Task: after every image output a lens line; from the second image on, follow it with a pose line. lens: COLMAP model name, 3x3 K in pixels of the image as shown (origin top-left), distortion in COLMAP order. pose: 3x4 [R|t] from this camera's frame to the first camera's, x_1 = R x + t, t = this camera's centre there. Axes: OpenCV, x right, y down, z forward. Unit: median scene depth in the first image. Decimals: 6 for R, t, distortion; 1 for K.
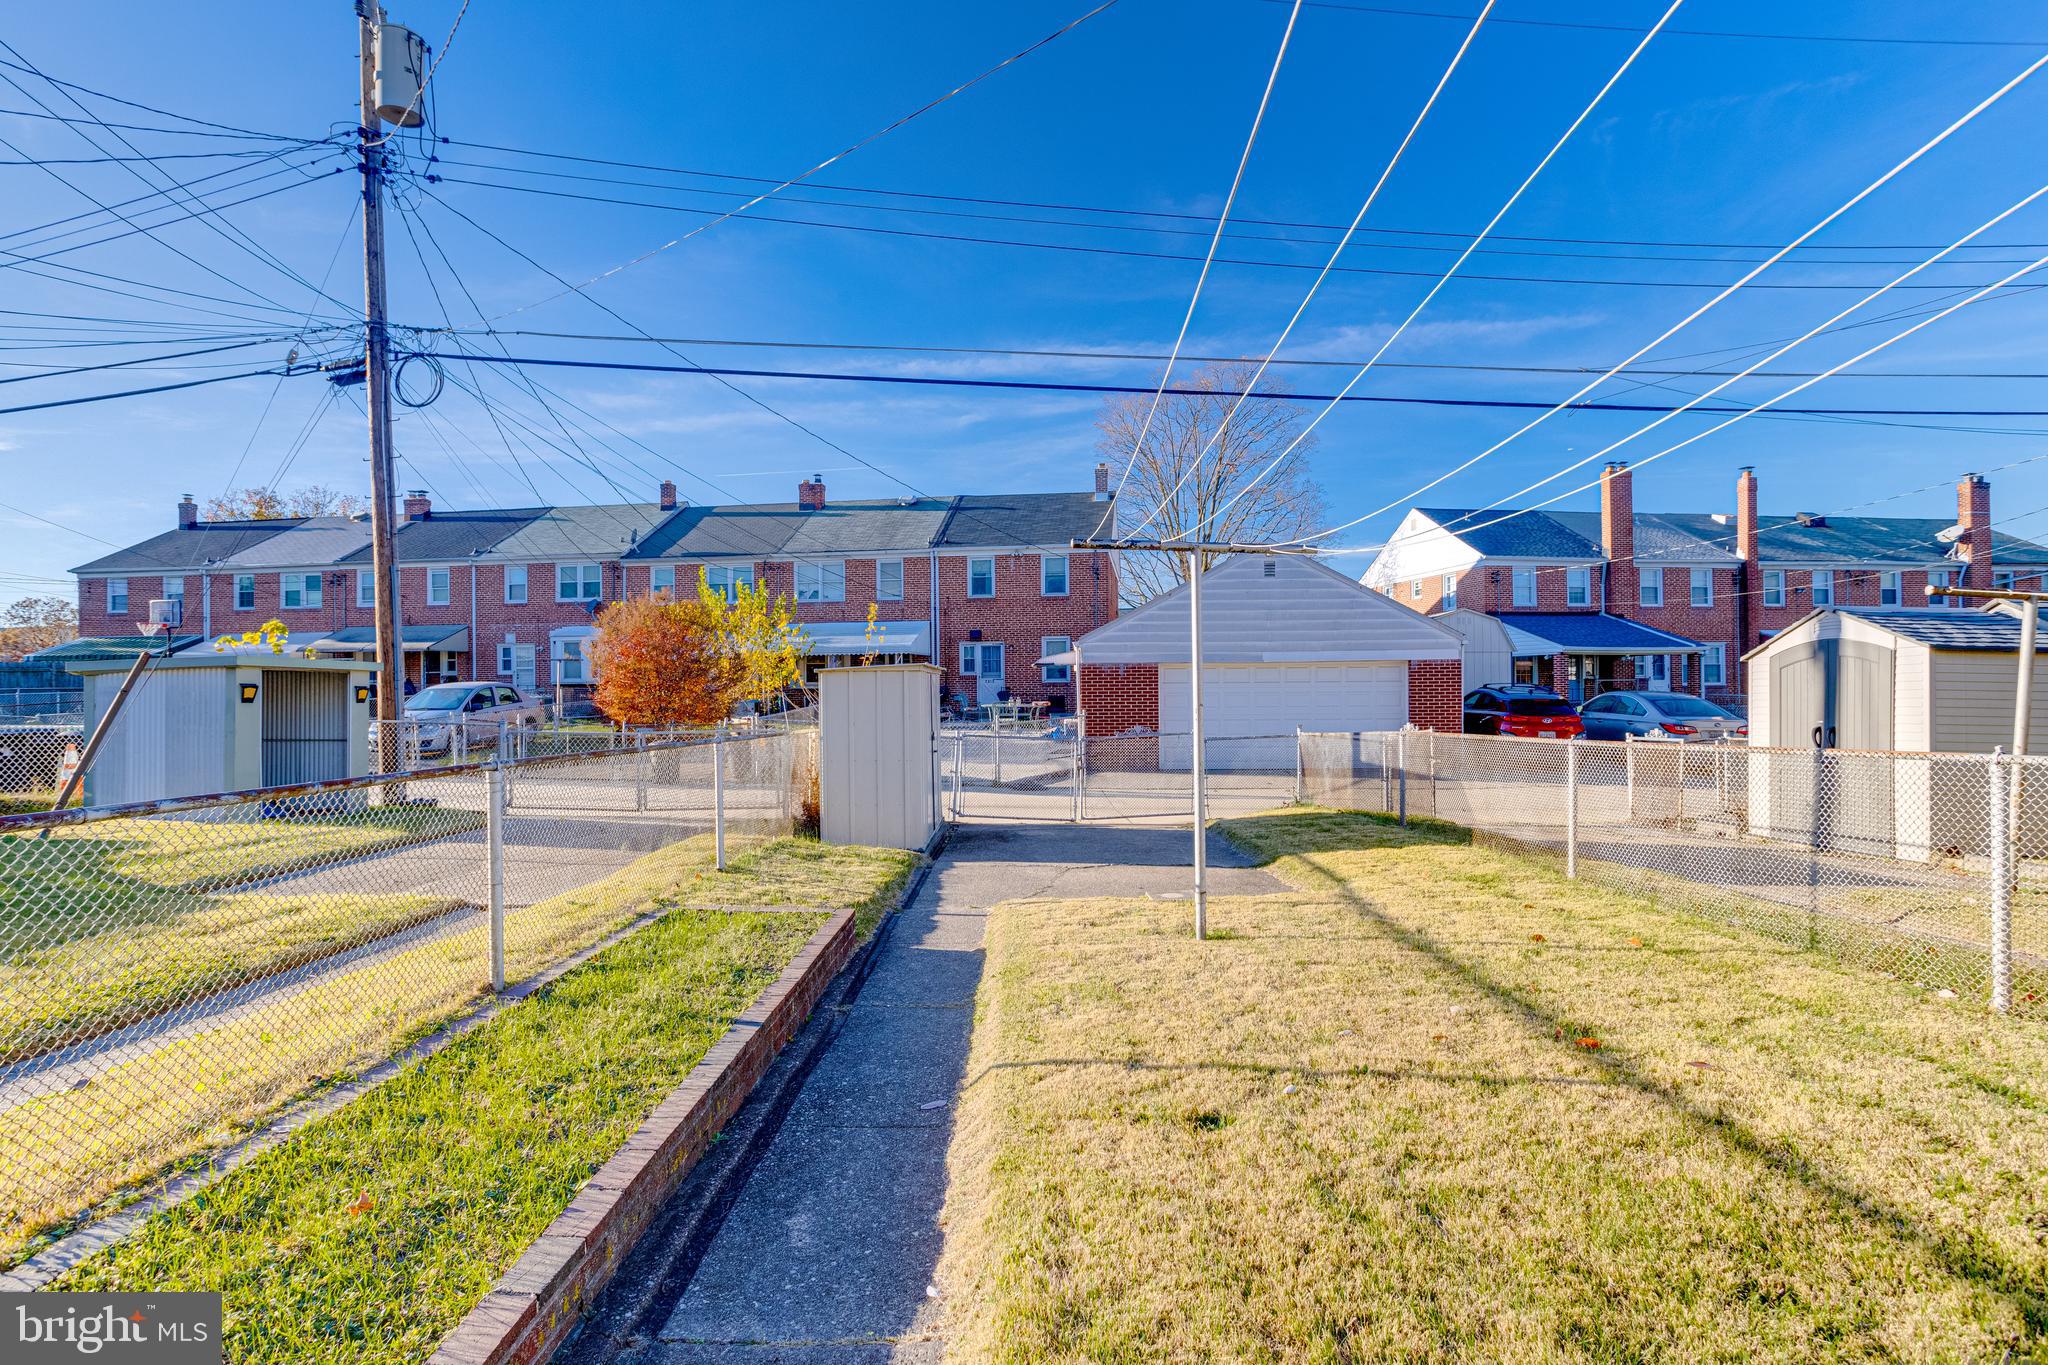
lens RADIAL K [[988.0, 0, 1024.8], [0, 988.0, 666.4], [0, 0, 1]] dist [-0.039607, 0.020284]
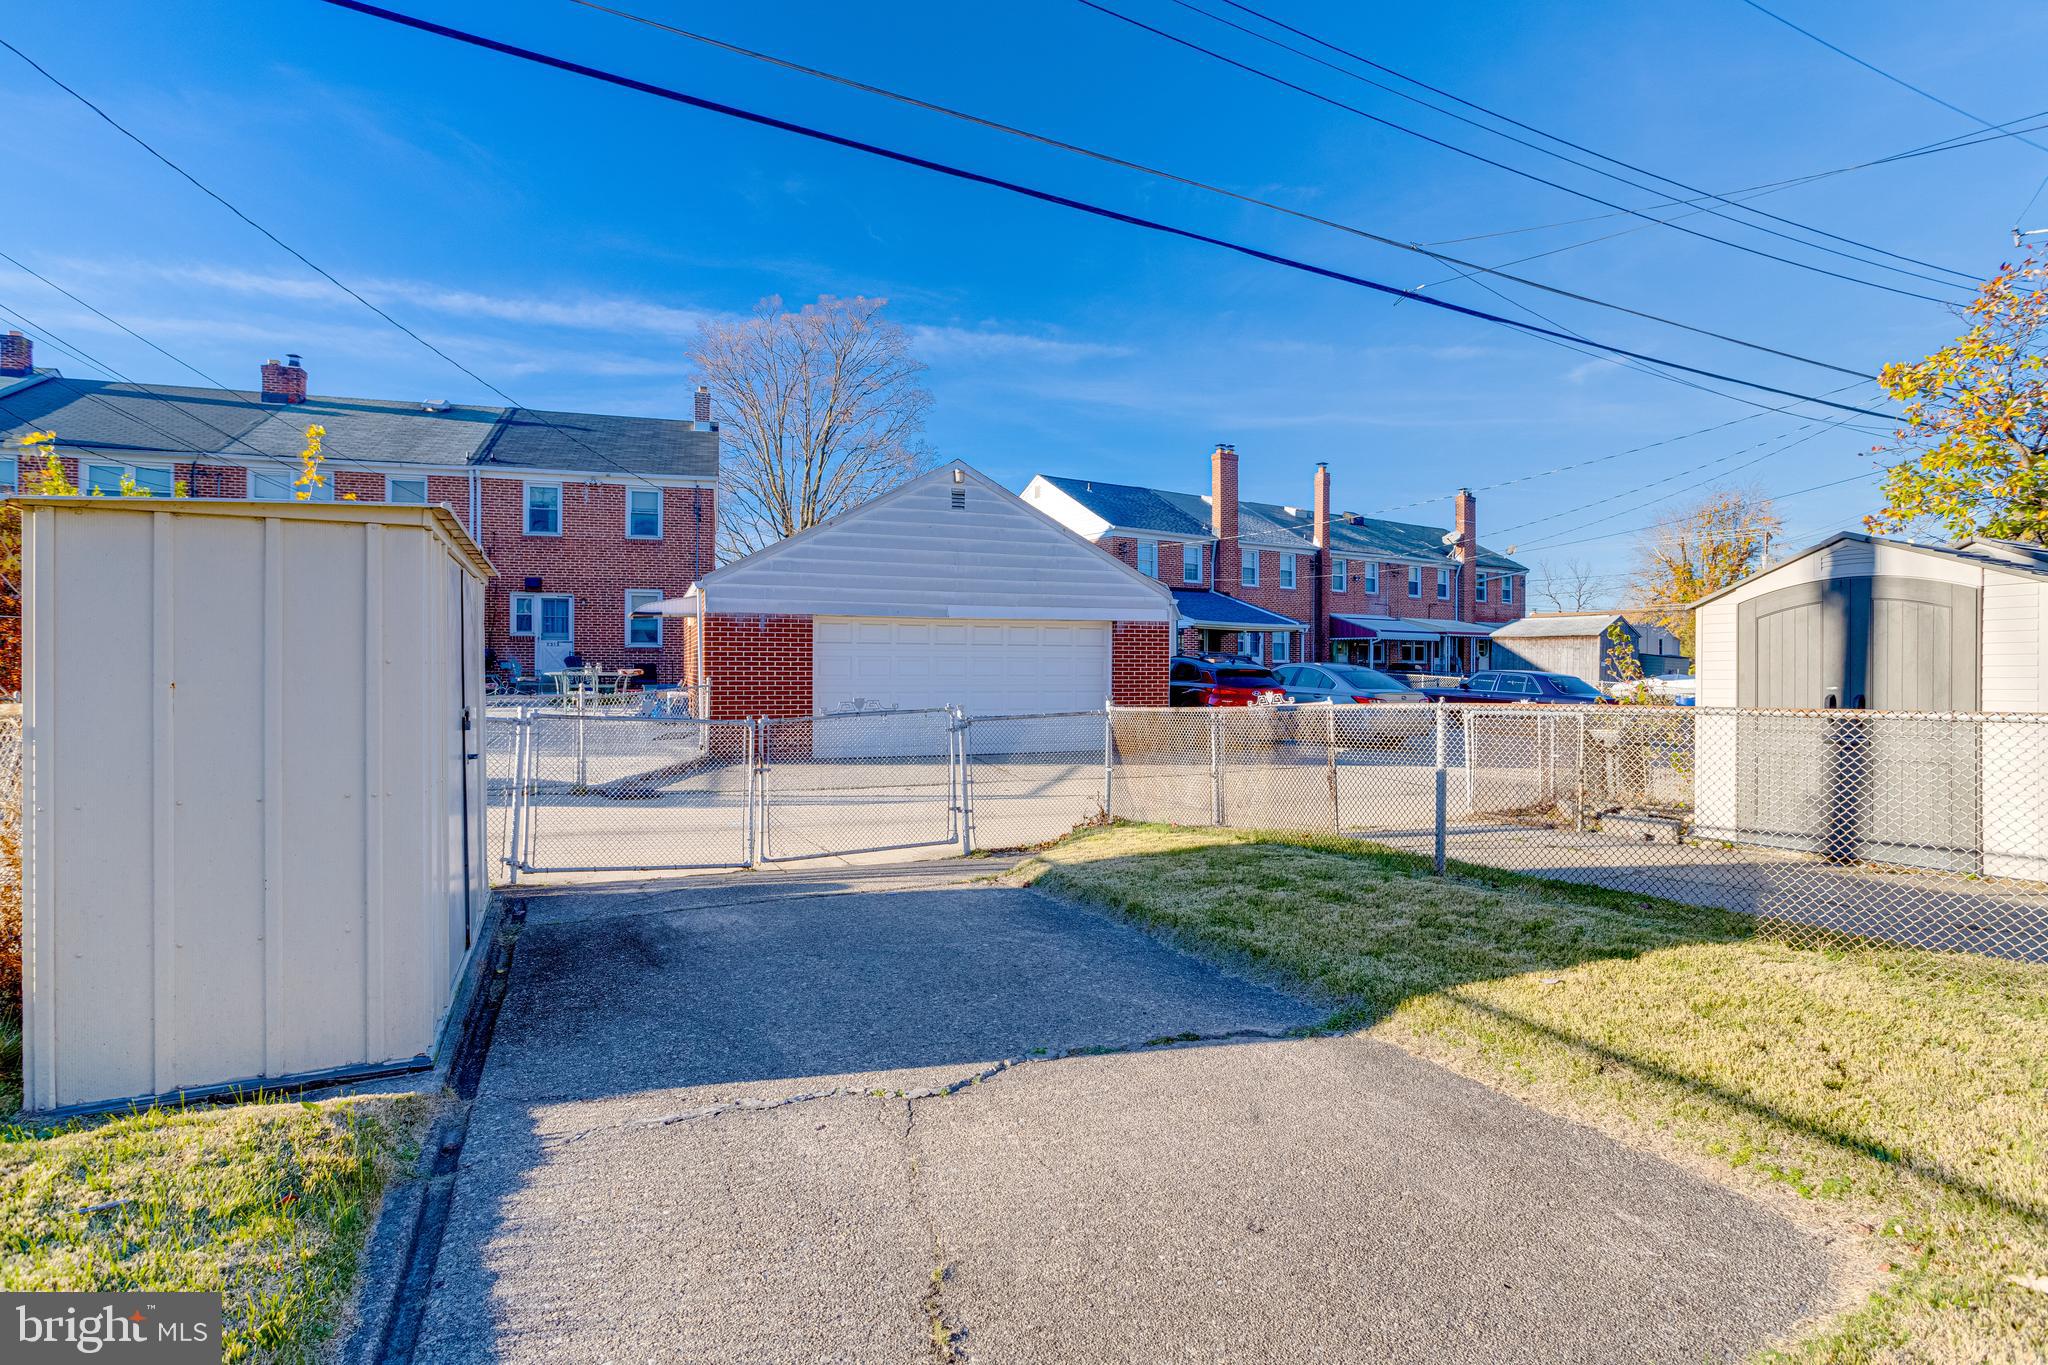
lens RADIAL K [[988.0, 0, 1024.8], [0, 988.0, 666.4], [0, 0, 1]] dist [-0.039607, 0.020284]
pose [[0.911888, 0.010992, 0.410291, -0.013132], [-0.020836, 0.999592, 0.019528, 0.009815], [-0.409909, -0.026356, 0.911745, 0.145781]]
